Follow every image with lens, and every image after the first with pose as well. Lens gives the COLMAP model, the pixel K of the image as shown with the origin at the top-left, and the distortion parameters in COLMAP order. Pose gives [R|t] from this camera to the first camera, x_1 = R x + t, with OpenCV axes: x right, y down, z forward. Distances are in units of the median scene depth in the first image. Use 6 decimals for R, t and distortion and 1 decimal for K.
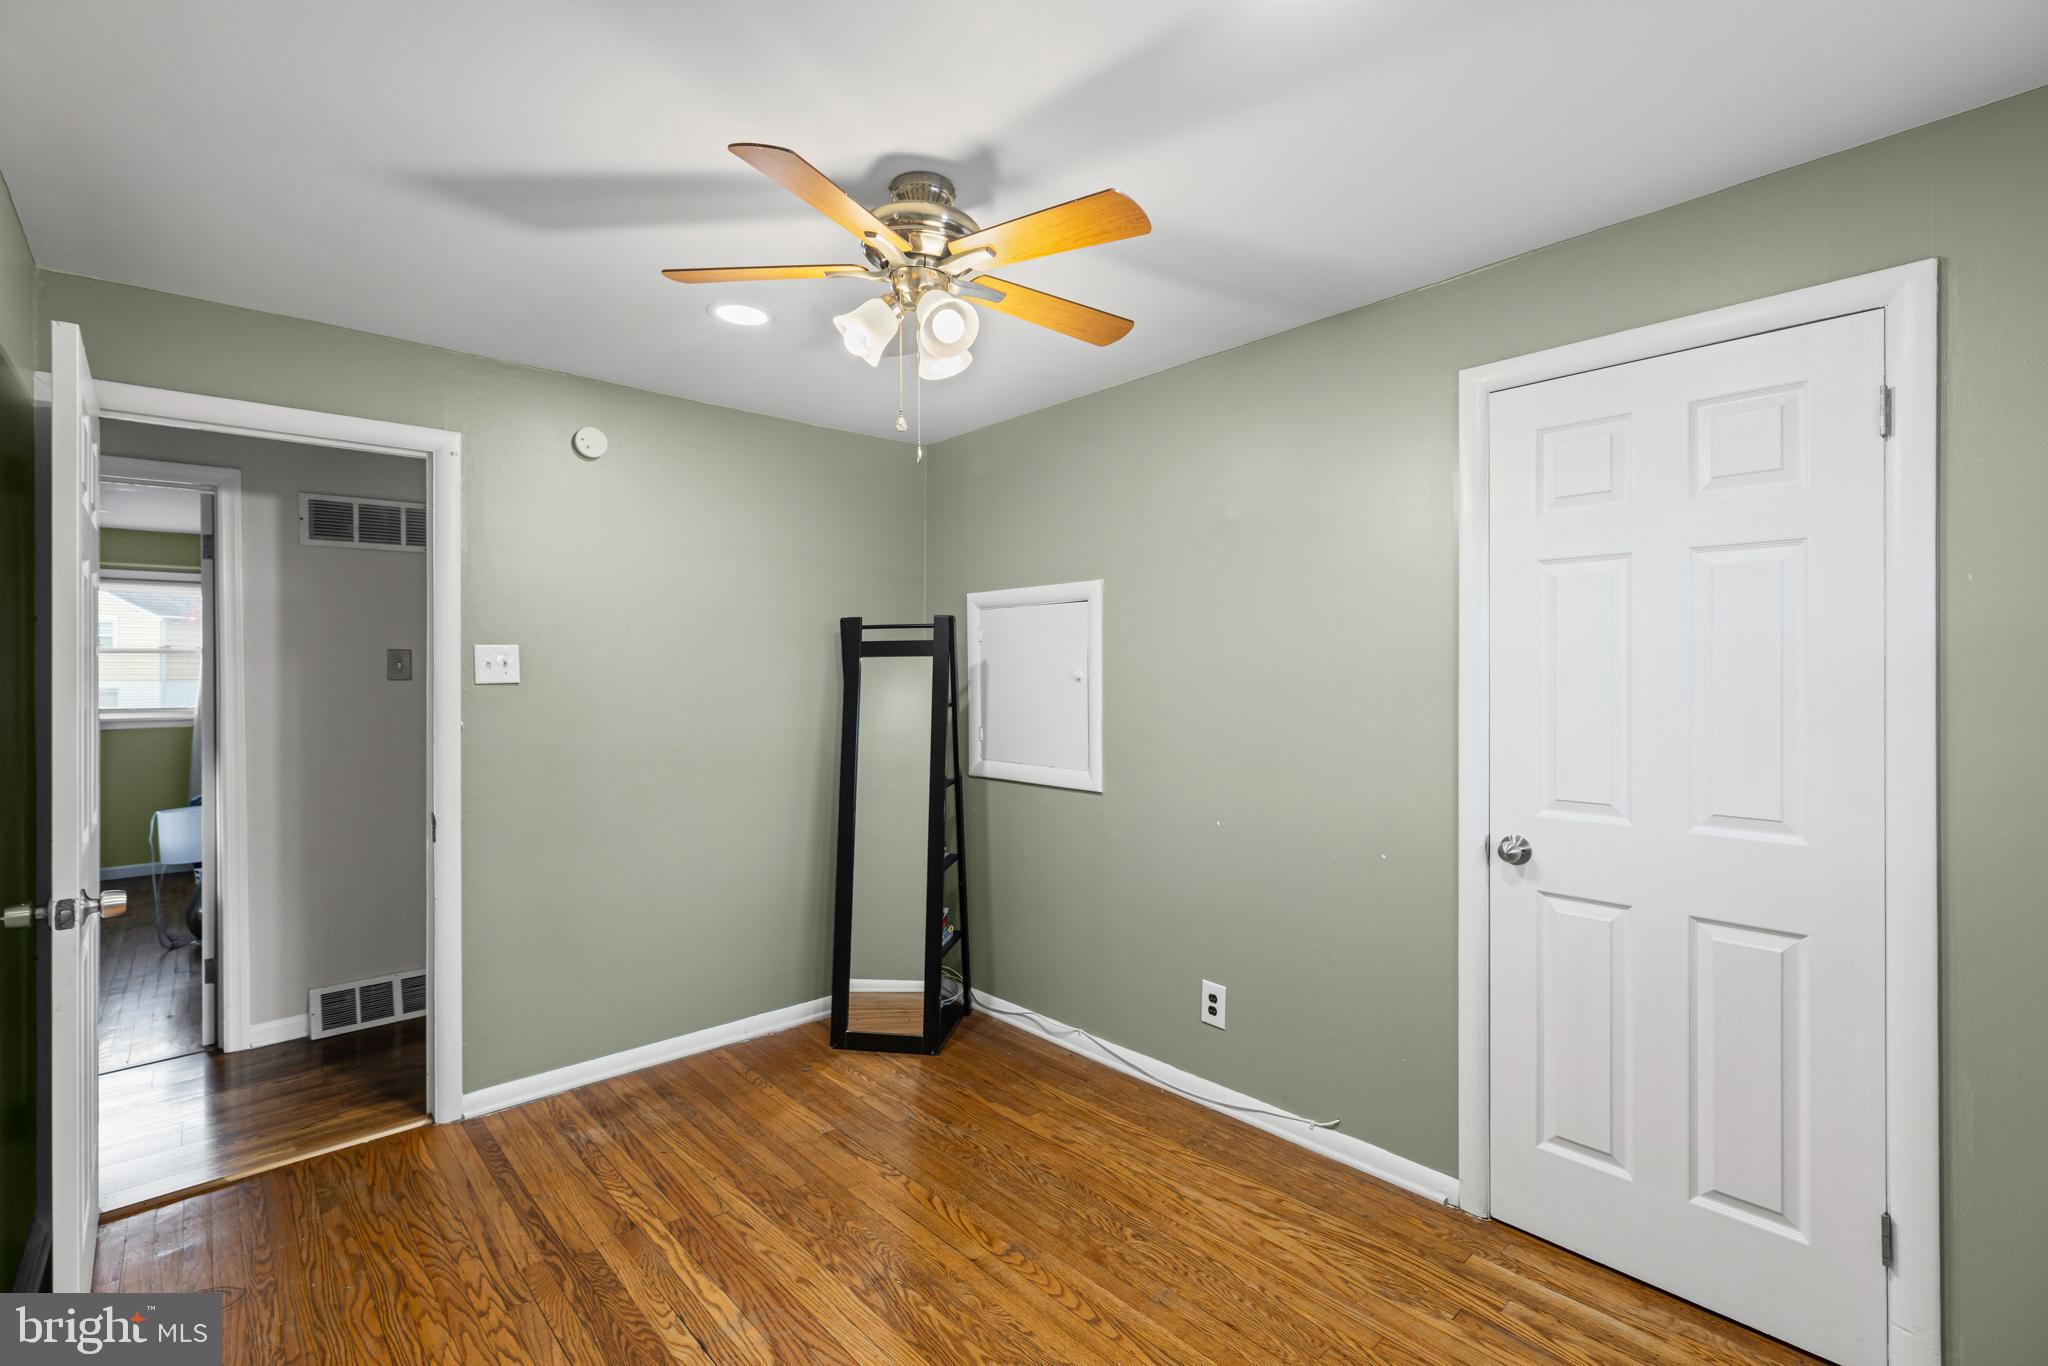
lens RADIAL K [[906.7, 0, 1025.8], [0, 906.7, 680.8], [0, 0, 1]] dist [0.011472, 0.000552]
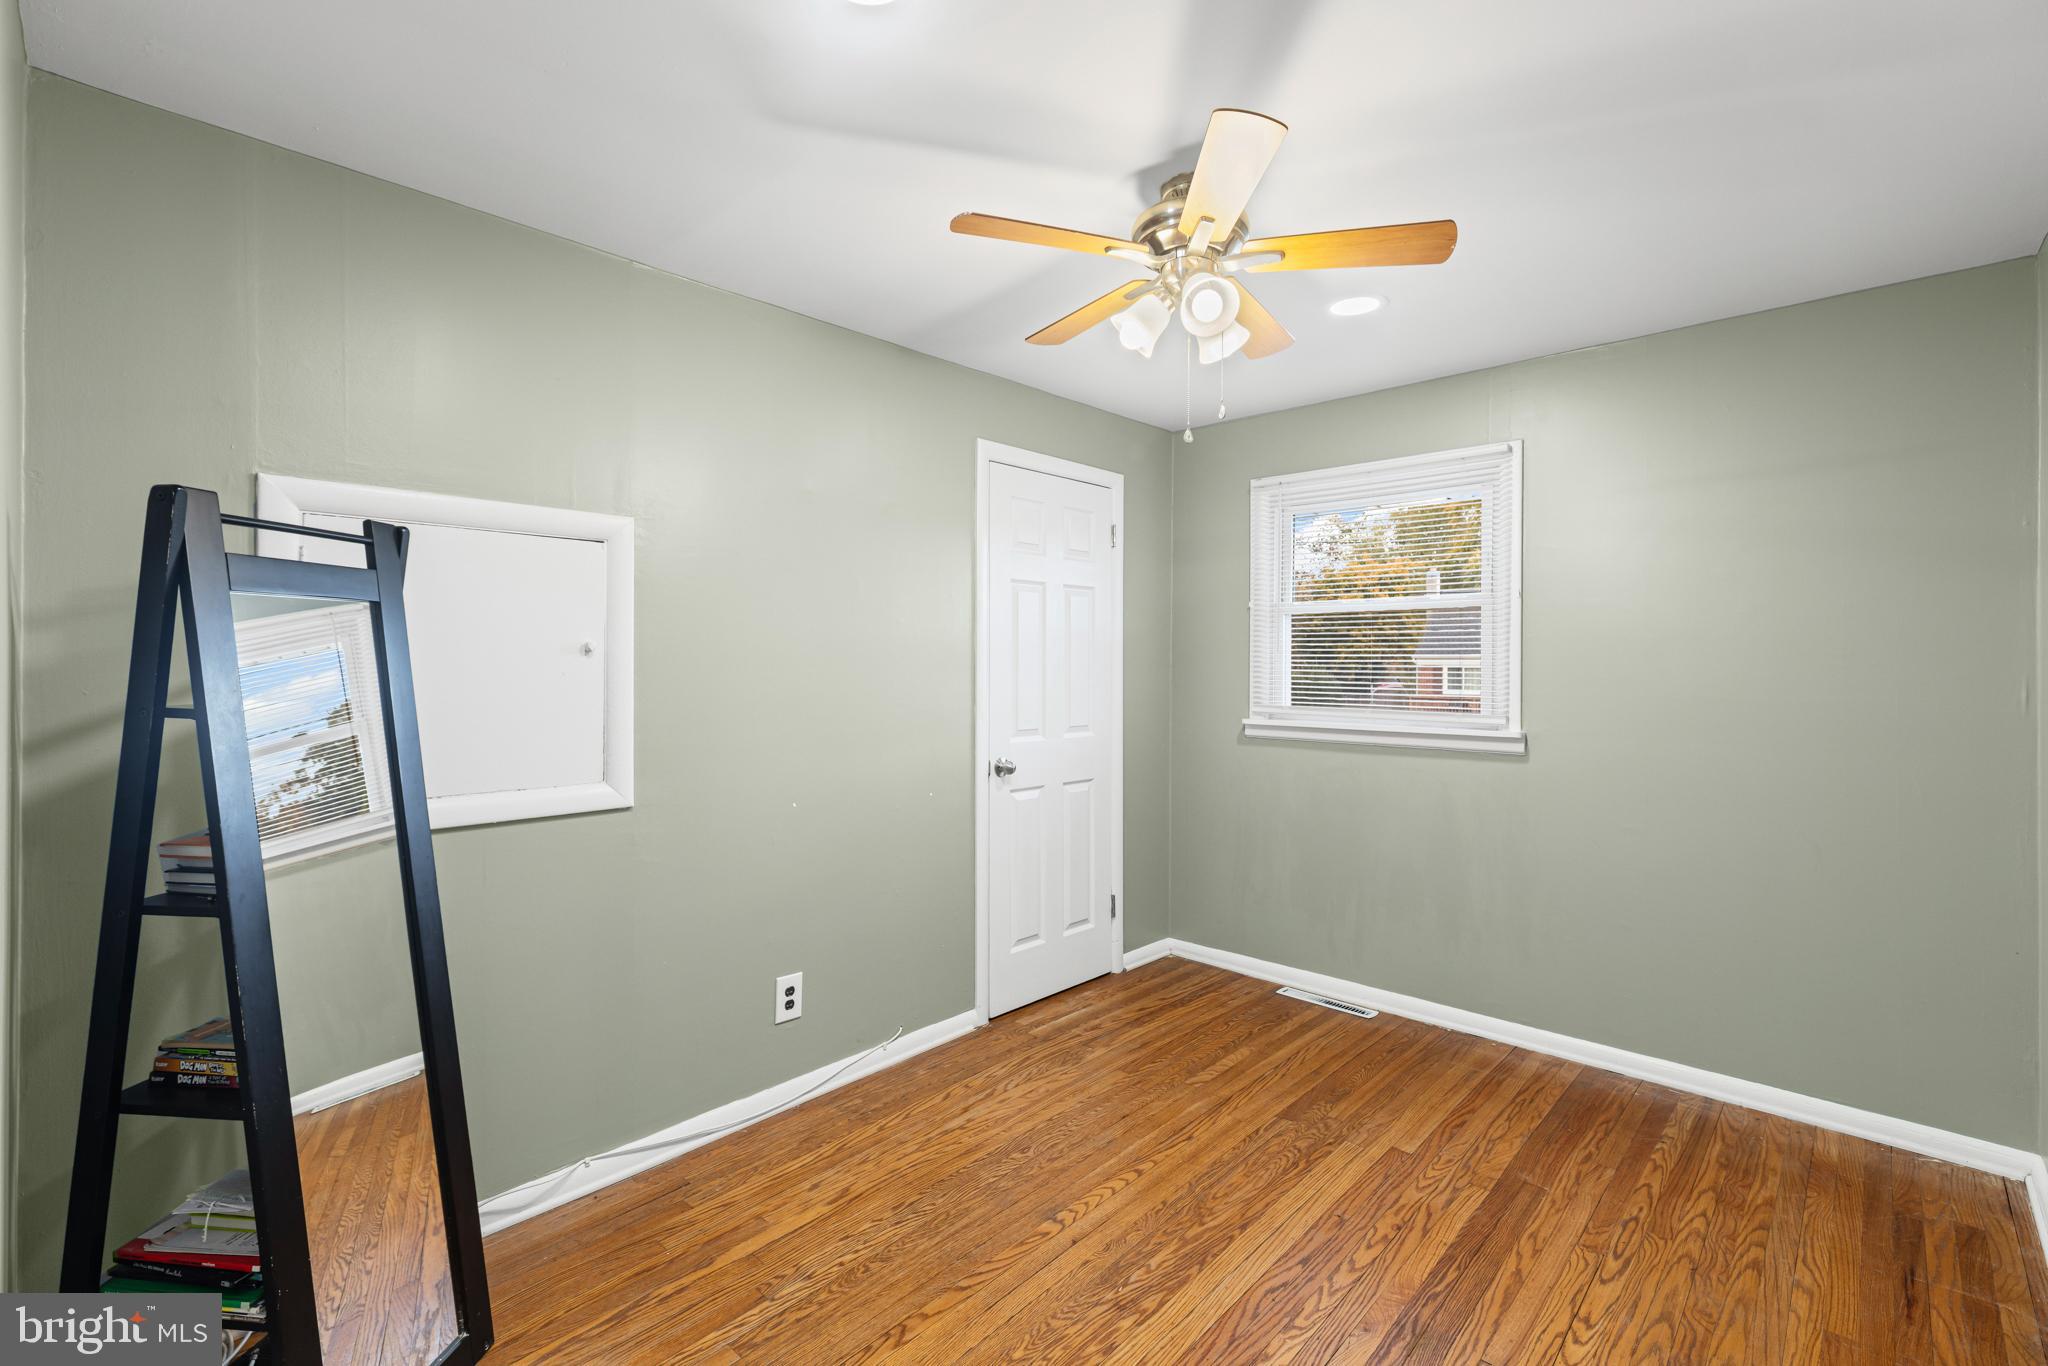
lens RADIAL K [[906.7, 0, 1027.0], [0, 906.7, 668.4], [0, 0, 1]] dist [0.011472, 0.000552]
pose [[-0.071885, -0.002795, 0.997409, -0.936634], [0.007395, 0.999967, 0.003335, 0.015388], [-0.997386, 0.007616, -0.071862, 1.018092]]
